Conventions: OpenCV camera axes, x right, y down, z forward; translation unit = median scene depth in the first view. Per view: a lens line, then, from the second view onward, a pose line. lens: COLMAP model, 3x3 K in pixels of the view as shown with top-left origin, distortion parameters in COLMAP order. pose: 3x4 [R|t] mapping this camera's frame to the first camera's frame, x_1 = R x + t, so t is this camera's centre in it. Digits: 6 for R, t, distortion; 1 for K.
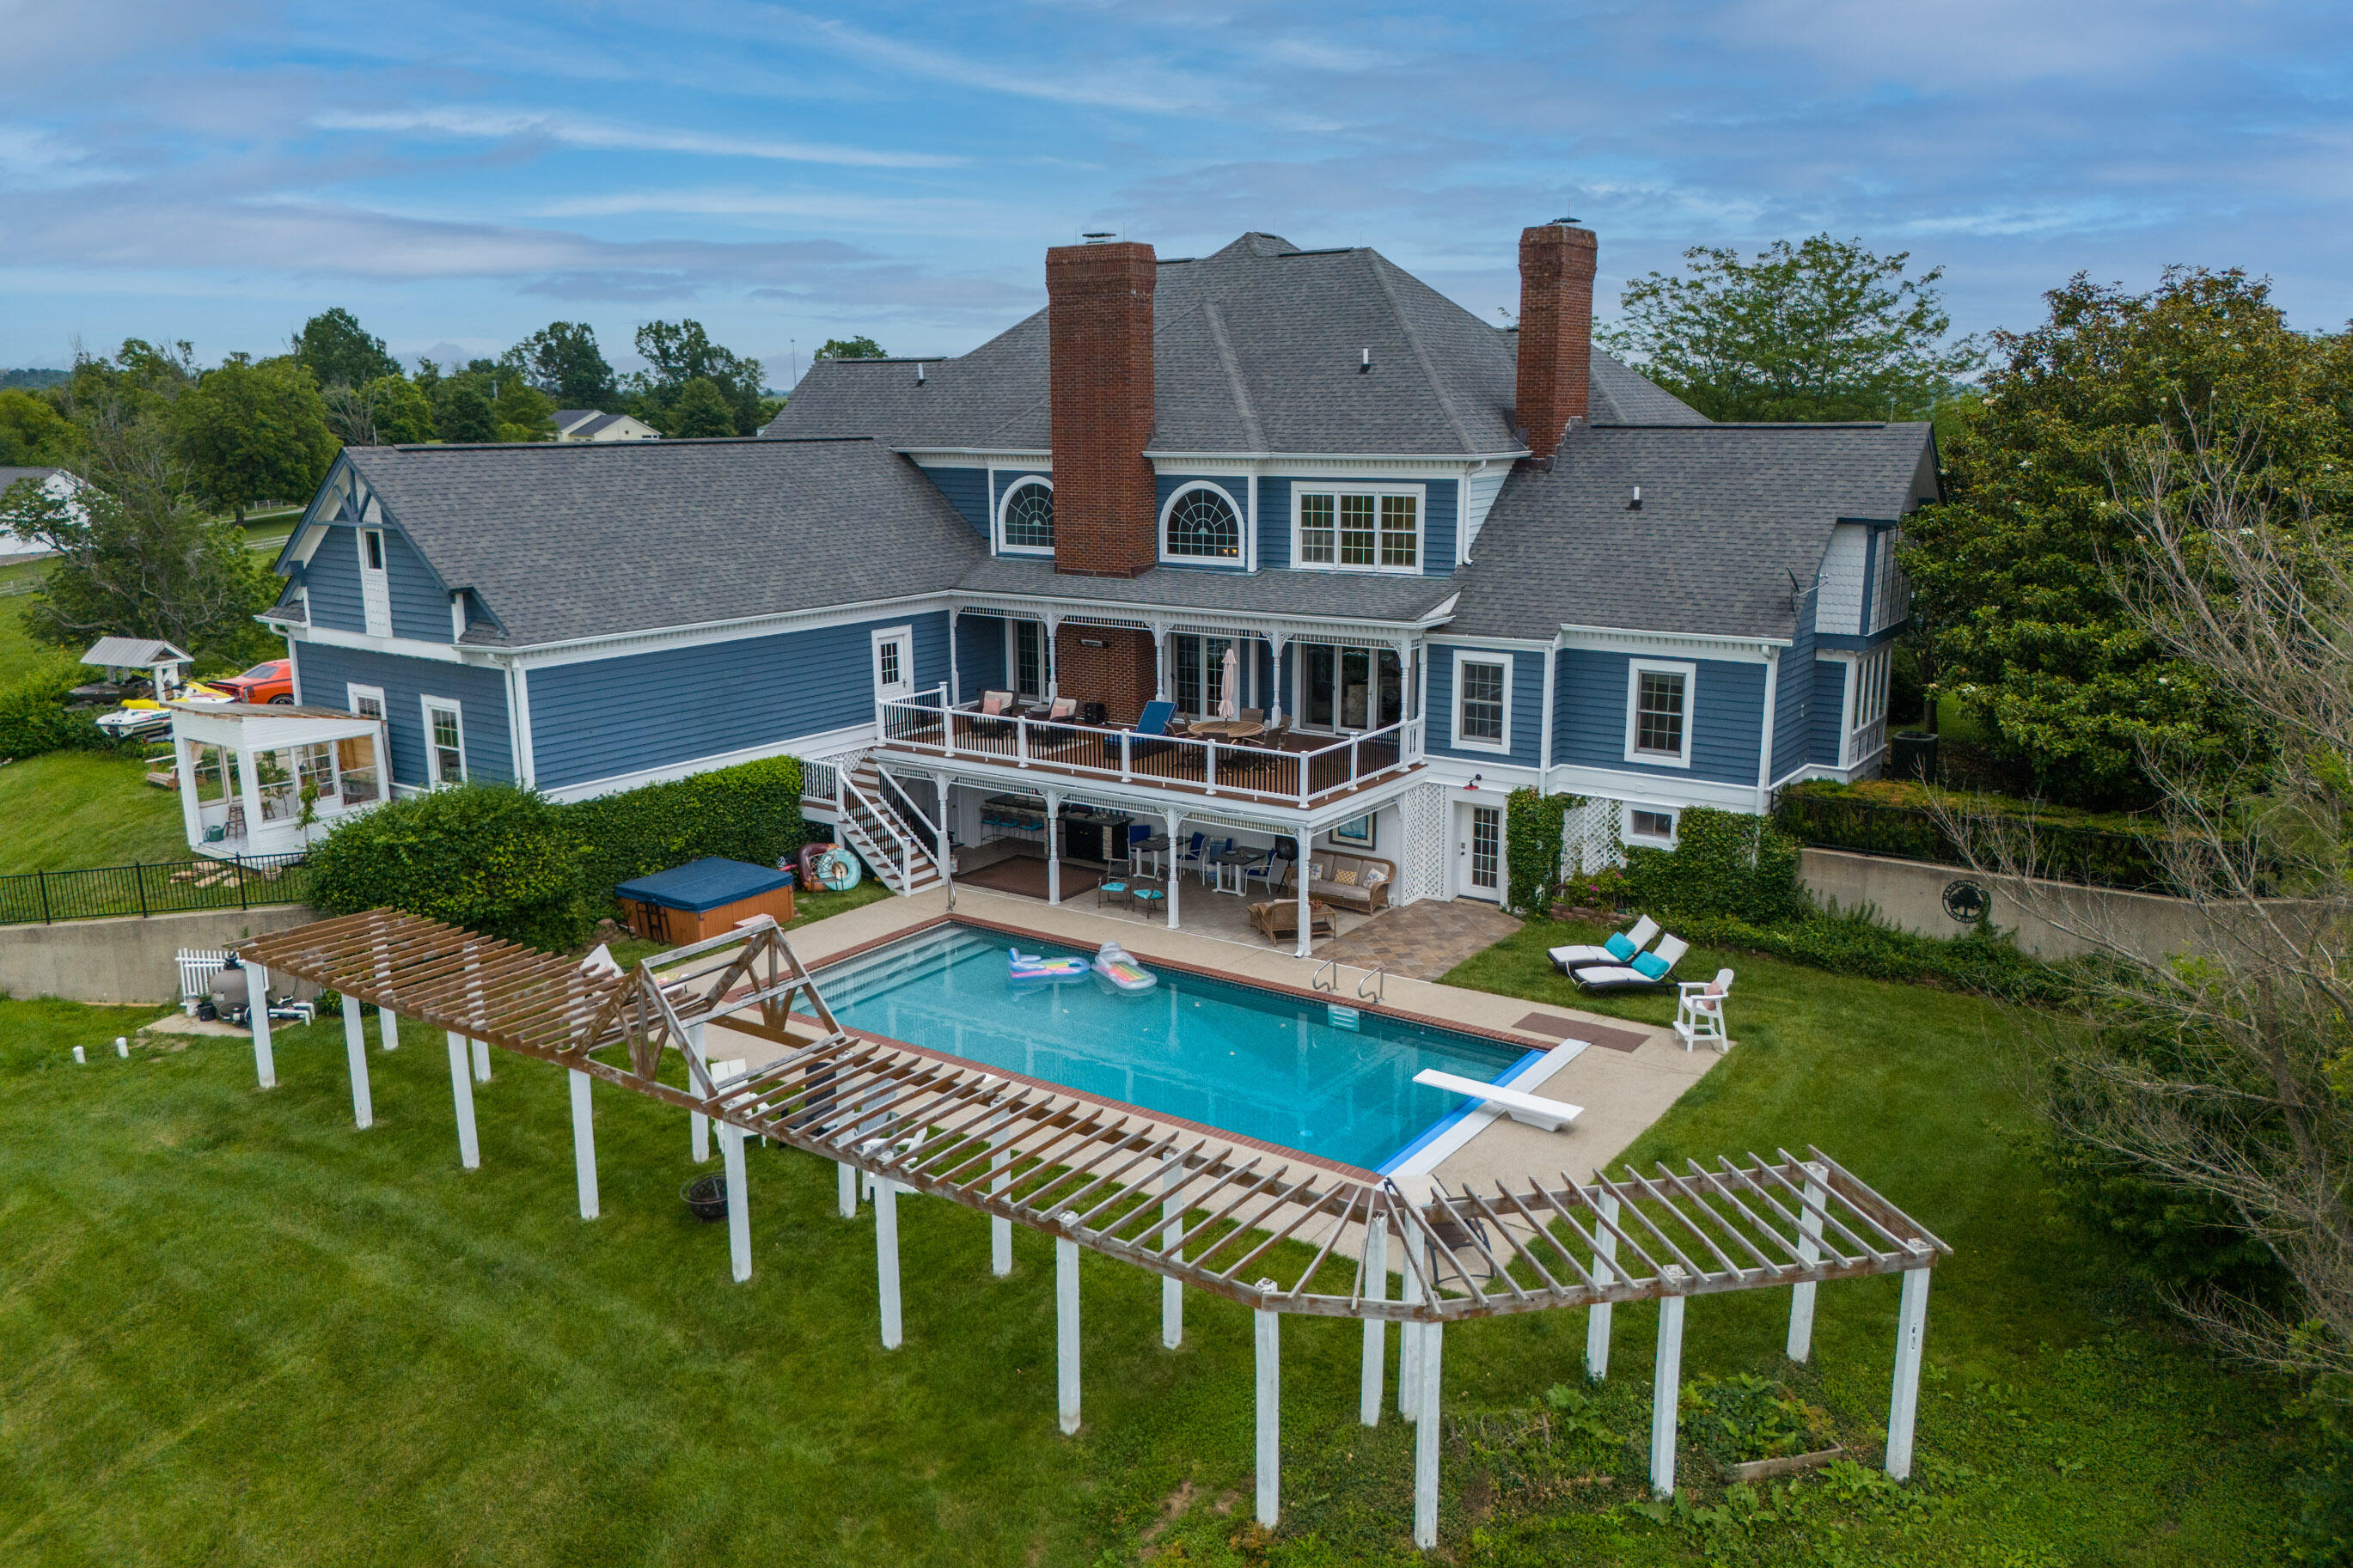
lens RADIAL K [[1751.7, 0, 1176.7], [0, 1751.7, 768.5], [0, 0, 1]] dist [0.057415, -0.052893]
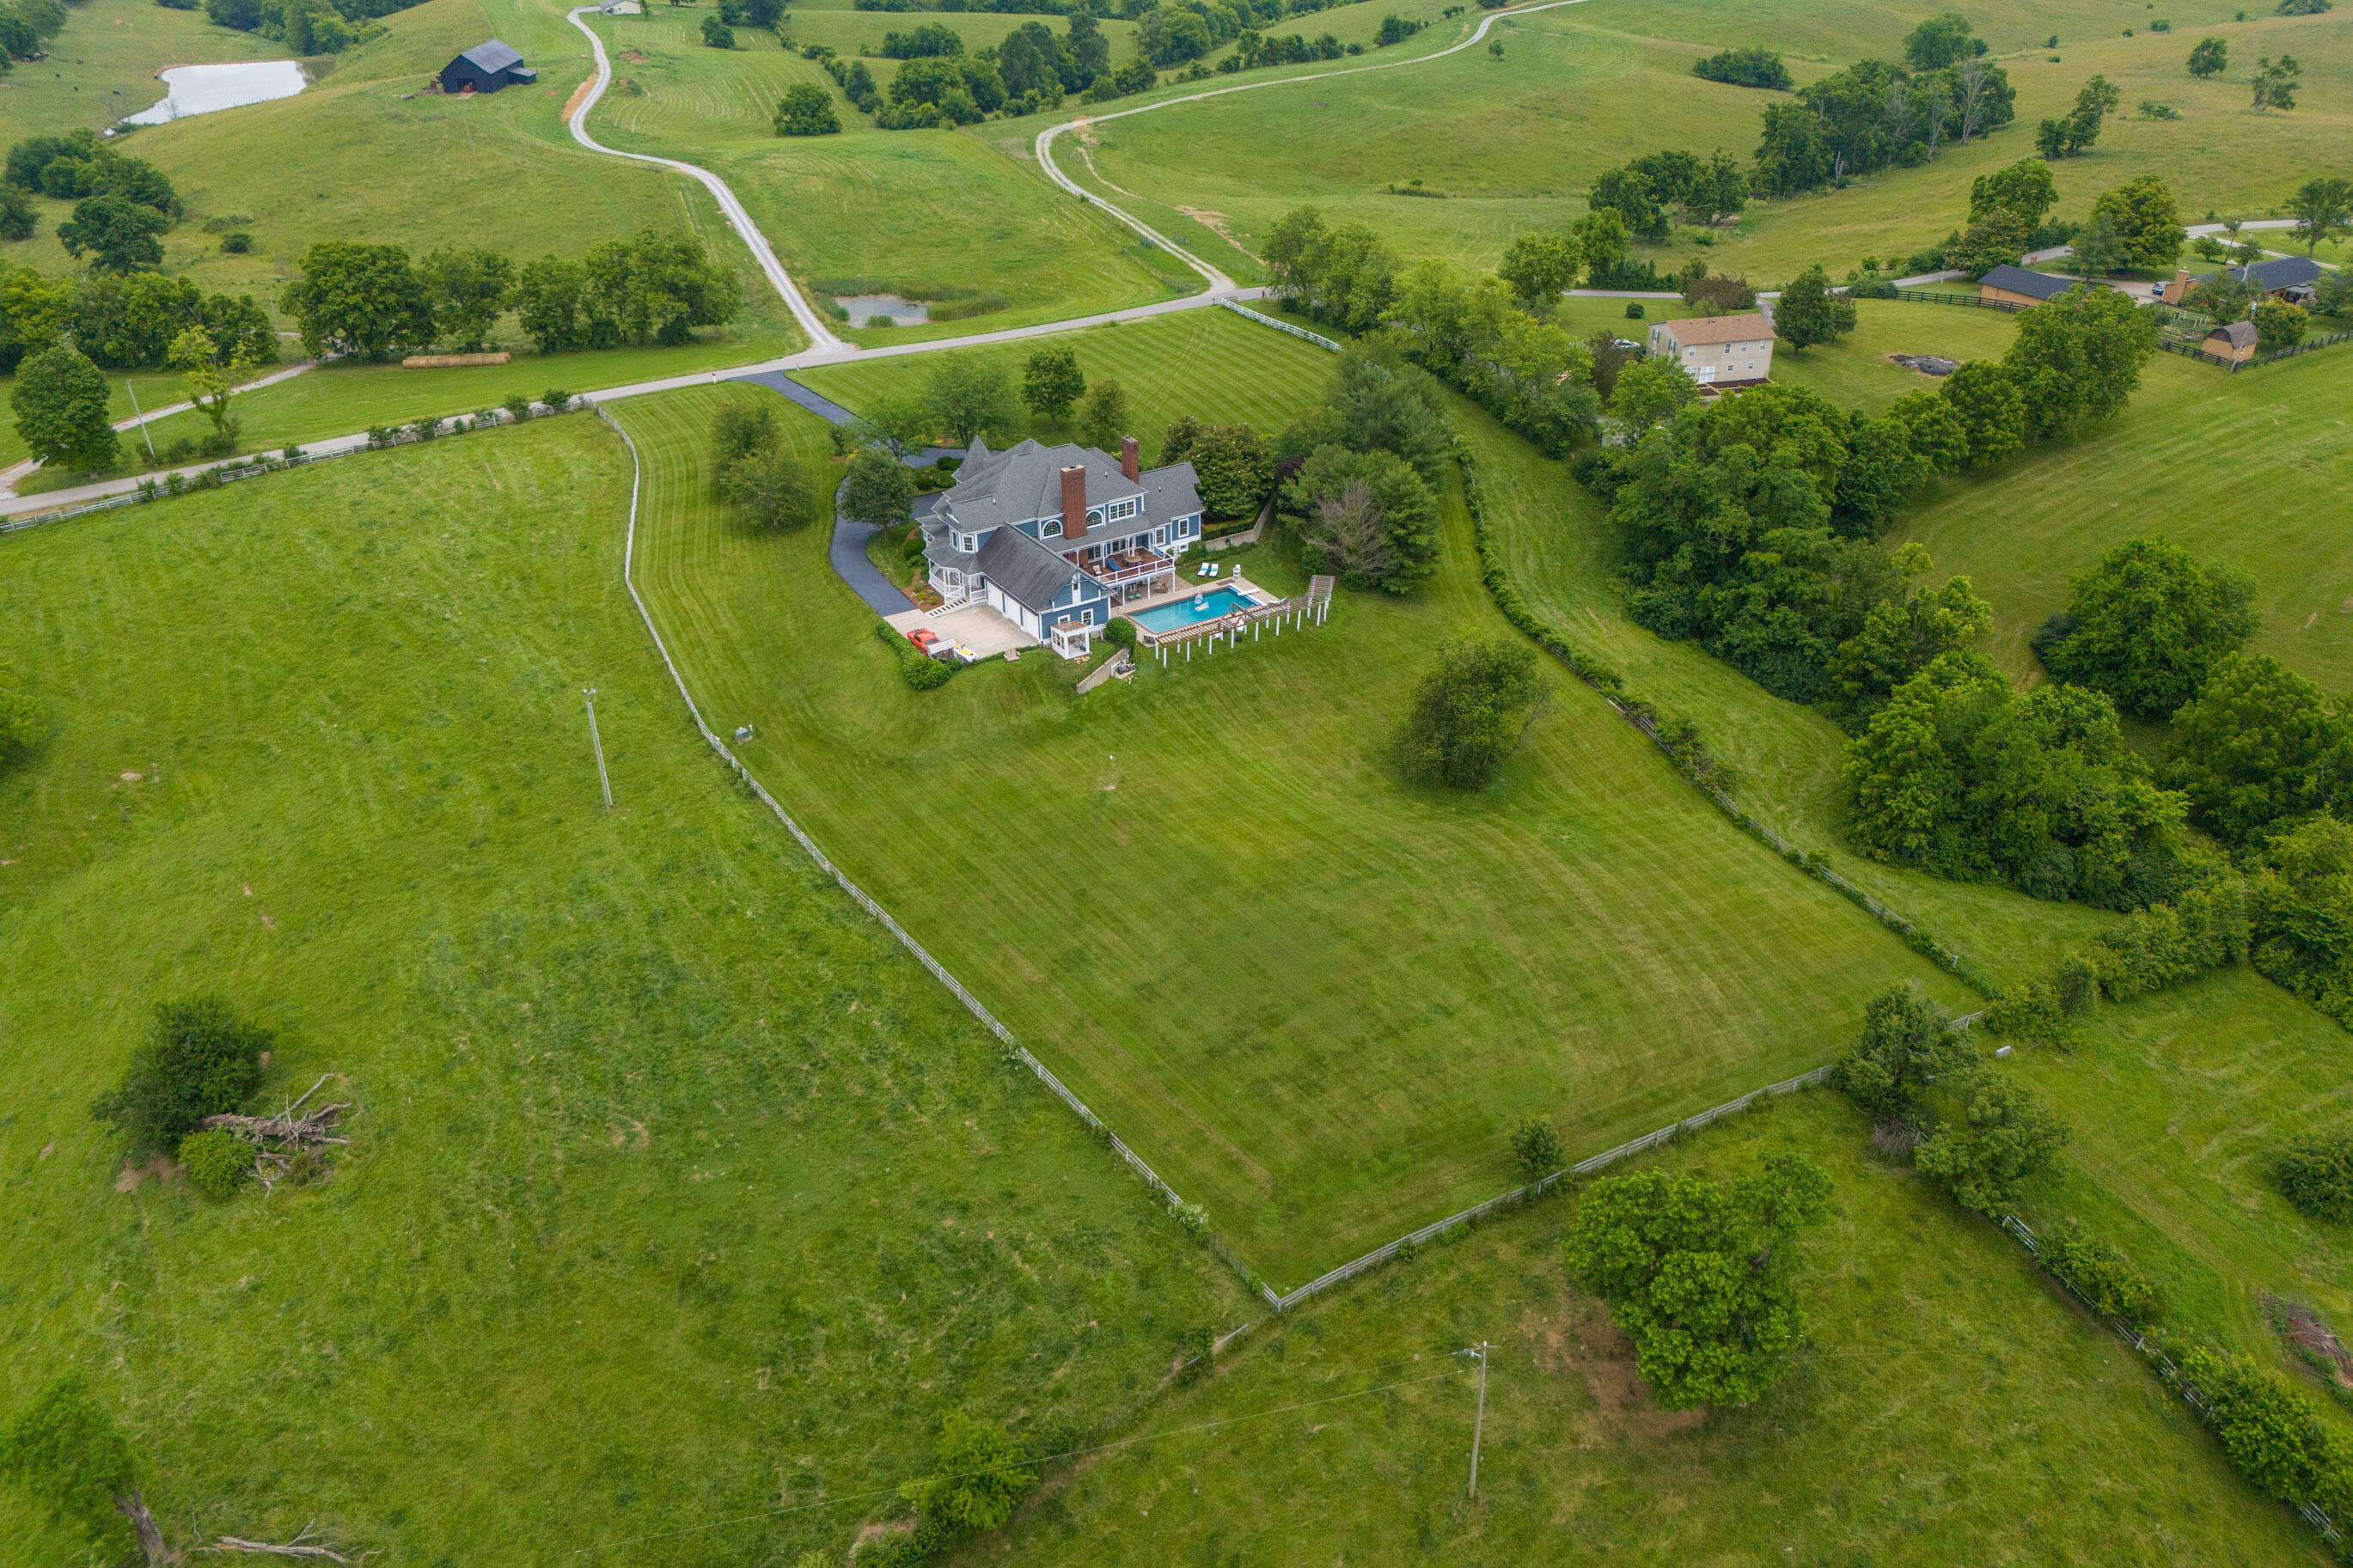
lens RADIAL K [[1698.2, 0, 1189.0], [0, 1698.2, 836.9], [0, 0, 1]] dist [0.061191, -0.084528]
pose [[0.371657, -0.487465, 0.790094, -4.294711], [0.192065, 0.873016, 0.448279, -1.532571], [-0.908285, -0.014857, 0.418087, -1.234797]]
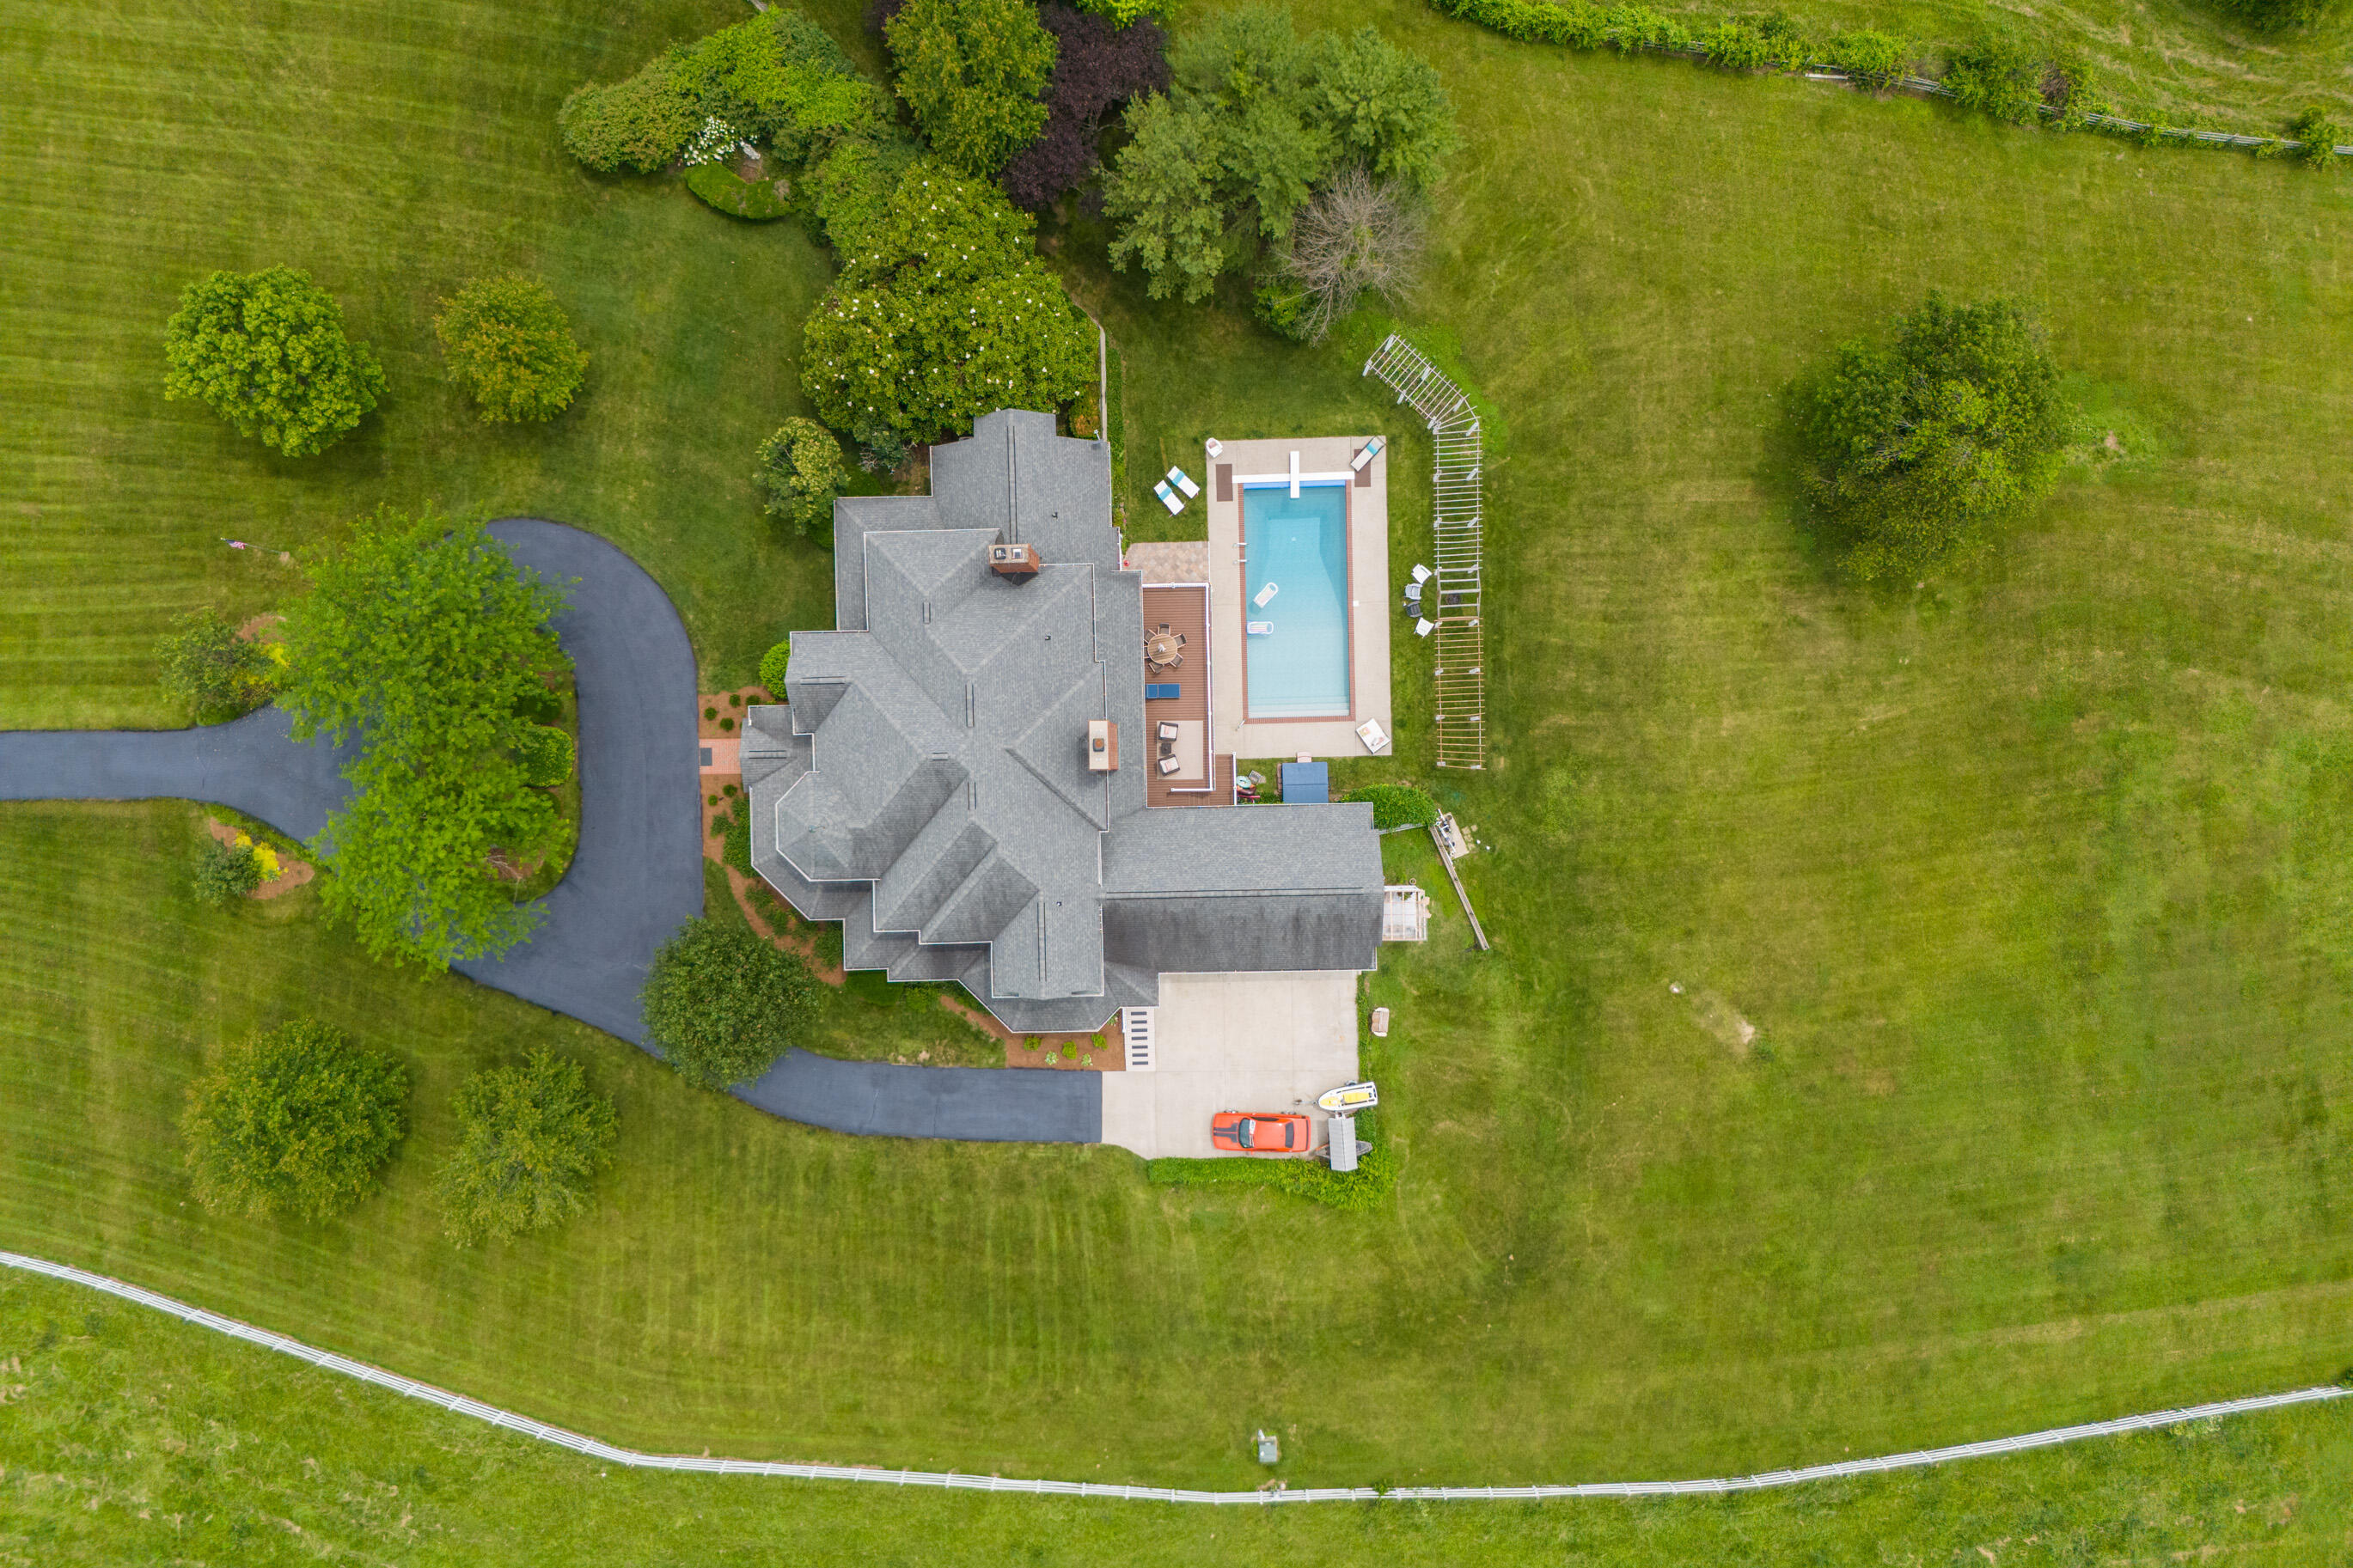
lens RADIAL K [[1779.1, 0, 1176.5], [0, 1779.1, 784.0], [0, 0, 1]] dist [0.031627, 0.002114]
pose [[-0.594159, -0.804245, 0.012807, -0.180004], [0.200119, -0.132385, 0.970787, -2.658320], [-0.779055, 0.579365, 0.239603, 0.493171]]
